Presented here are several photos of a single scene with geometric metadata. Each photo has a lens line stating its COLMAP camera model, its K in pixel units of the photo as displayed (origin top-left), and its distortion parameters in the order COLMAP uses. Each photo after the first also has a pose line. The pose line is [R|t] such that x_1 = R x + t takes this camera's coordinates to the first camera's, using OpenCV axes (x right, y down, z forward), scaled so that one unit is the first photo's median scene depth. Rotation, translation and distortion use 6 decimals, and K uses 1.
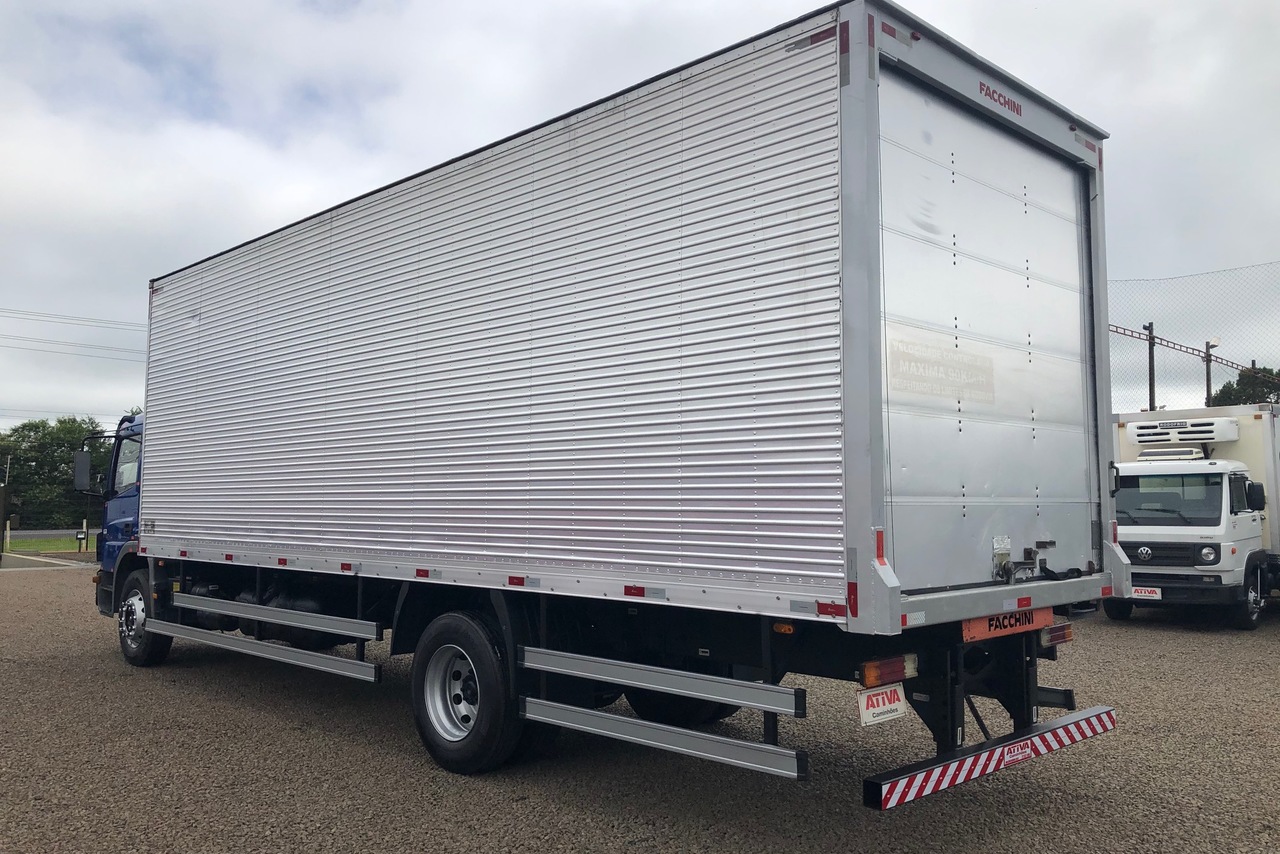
lens RADIAL K [[1035.6, 0, 649.6], [0, 1035.6, 422.0], [0, 0, 1]] dist [0.069537, -0.068383]
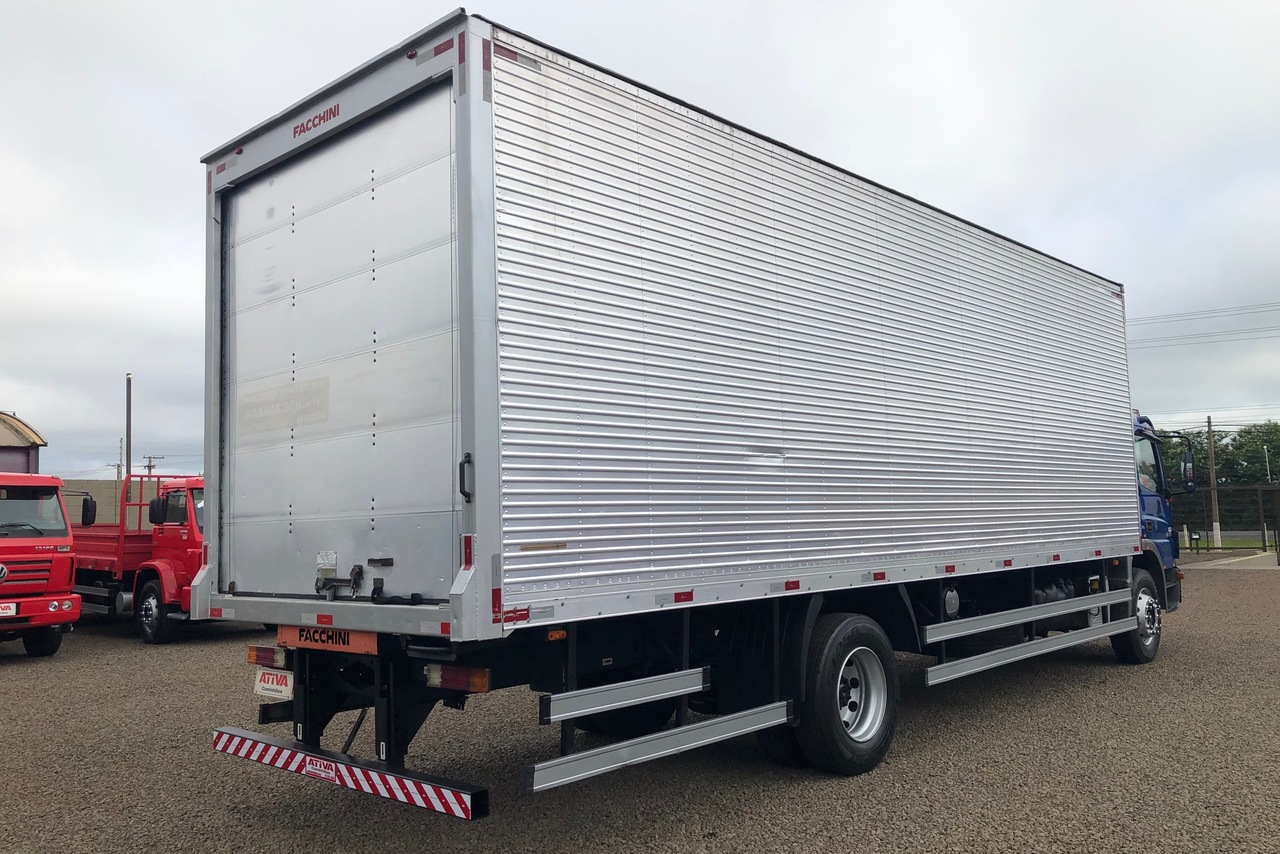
lens RADIAL K [[1035.6, 0, 635.9], [0, 1035.6, 425.2], [0, 0, 1]] dist [0.069537, -0.068383]
pose [[0.031646, -0.093893, -0.995079, 1.440999], [0.107233, 0.990150, -0.090018, 0.117308], [0.993730, -0.103857, 0.041403, 1.341771]]
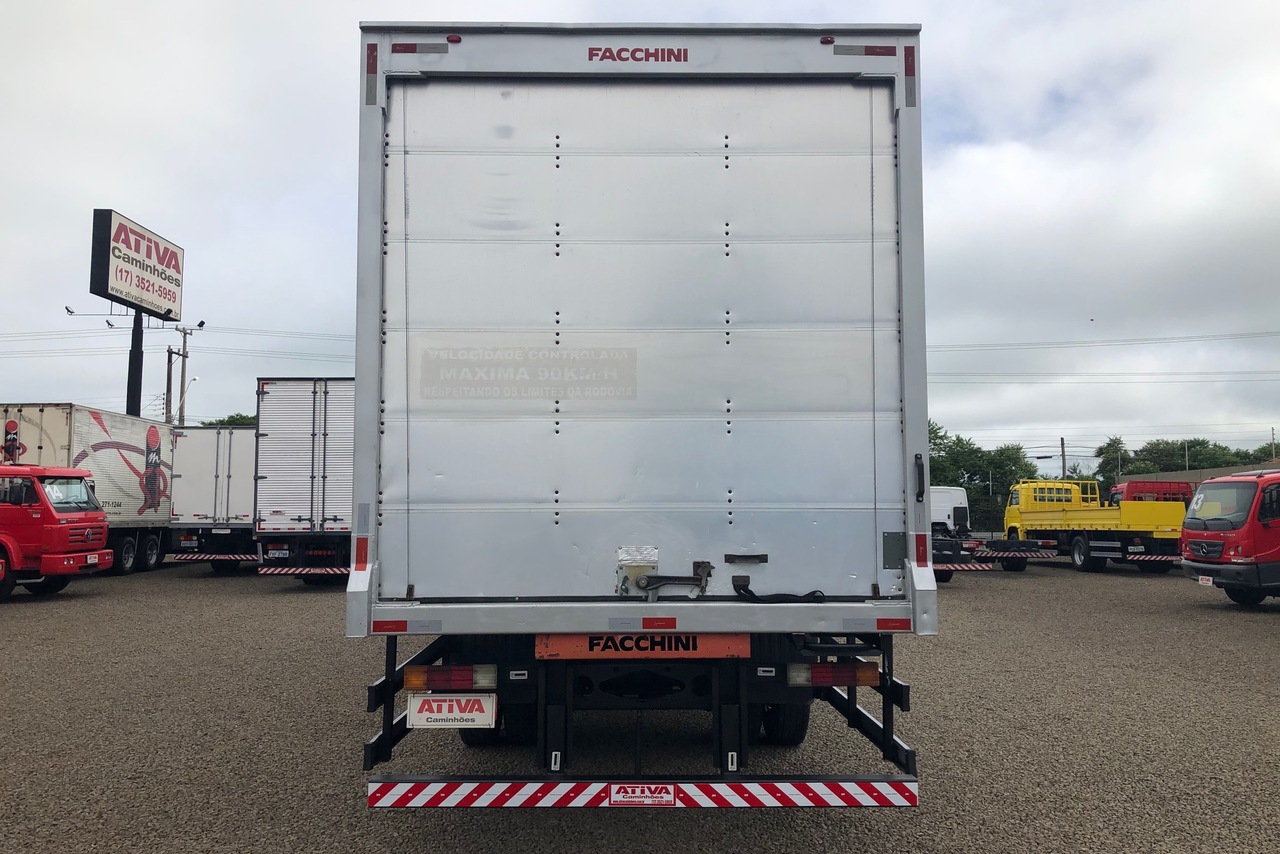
lens RADIAL K [[1035.6, 0, 639.0], [0, 1035.6, 427.9], [0, 0, 1]] dist [0.069537, -0.068383]
pose [[0.718327, -0.059406, -0.693164, 1.010001], [0.054594, 0.998088, -0.028963, 0.035657], [0.693560, -0.017038, 0.720198, 0.388412]]
